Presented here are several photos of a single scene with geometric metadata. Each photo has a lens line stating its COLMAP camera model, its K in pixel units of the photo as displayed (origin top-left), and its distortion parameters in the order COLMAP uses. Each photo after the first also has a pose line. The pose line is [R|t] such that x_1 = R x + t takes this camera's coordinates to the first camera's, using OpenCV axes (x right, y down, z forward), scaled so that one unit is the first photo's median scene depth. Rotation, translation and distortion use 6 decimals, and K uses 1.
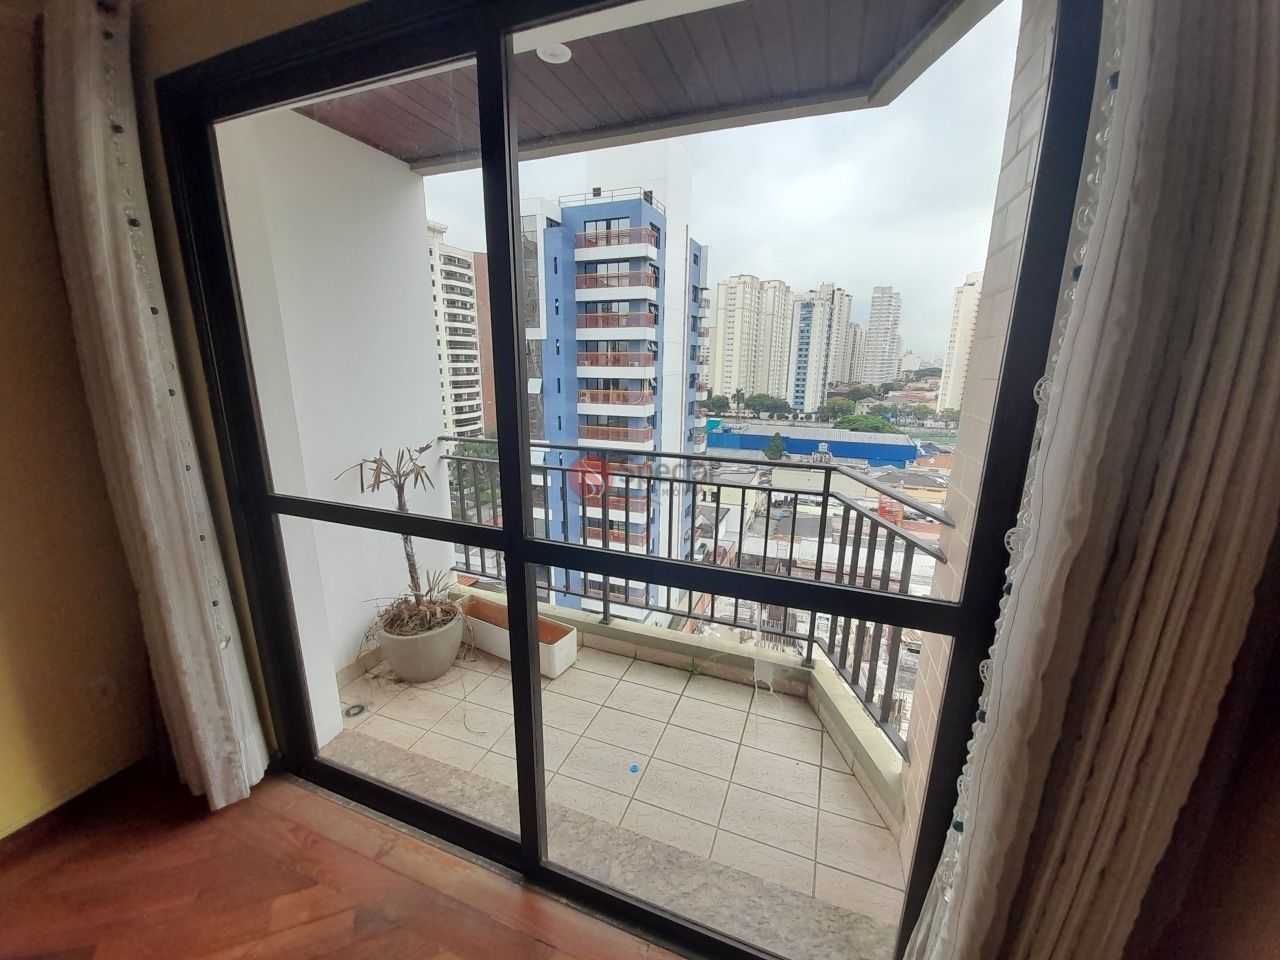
lens RADIAL K [[503.8, 0, 634.3], [0, 503.8, 479.3], [0, 0, 1]] dist [0.013857, -0.018378]
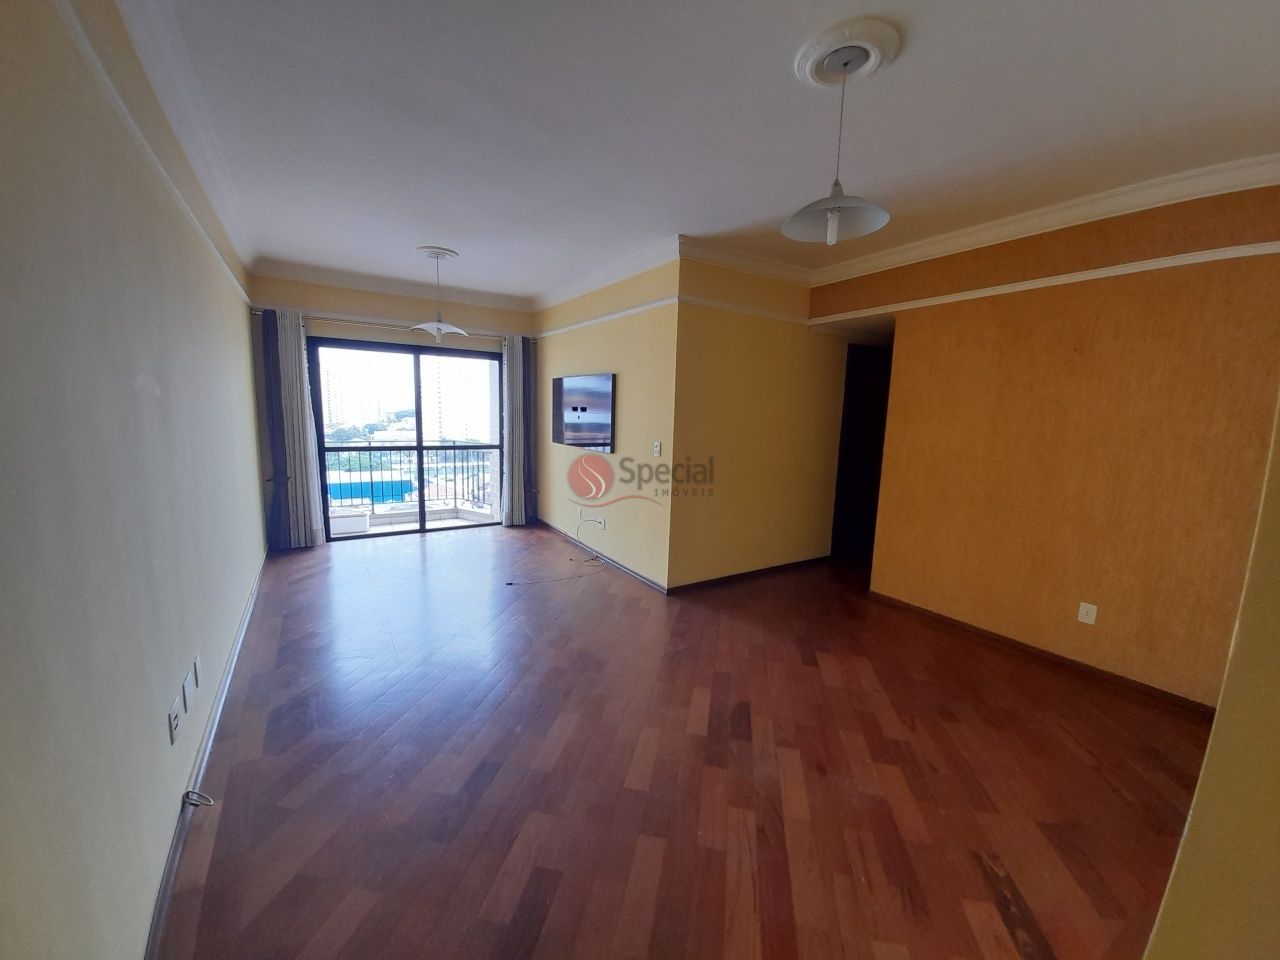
lens RADIAL K [[503.8, 0, 634.3], [0, 503.8, 479.3], [0, 0, 1]] dist [0.013857, -0.018378]
pose [[0.591002, -0.096105, 0.800925, -2.566986], [0.158976, 0.987282, 0.001158, 0.652225], [-0.790850, 0.126644, 0.598764, -3.043095]]
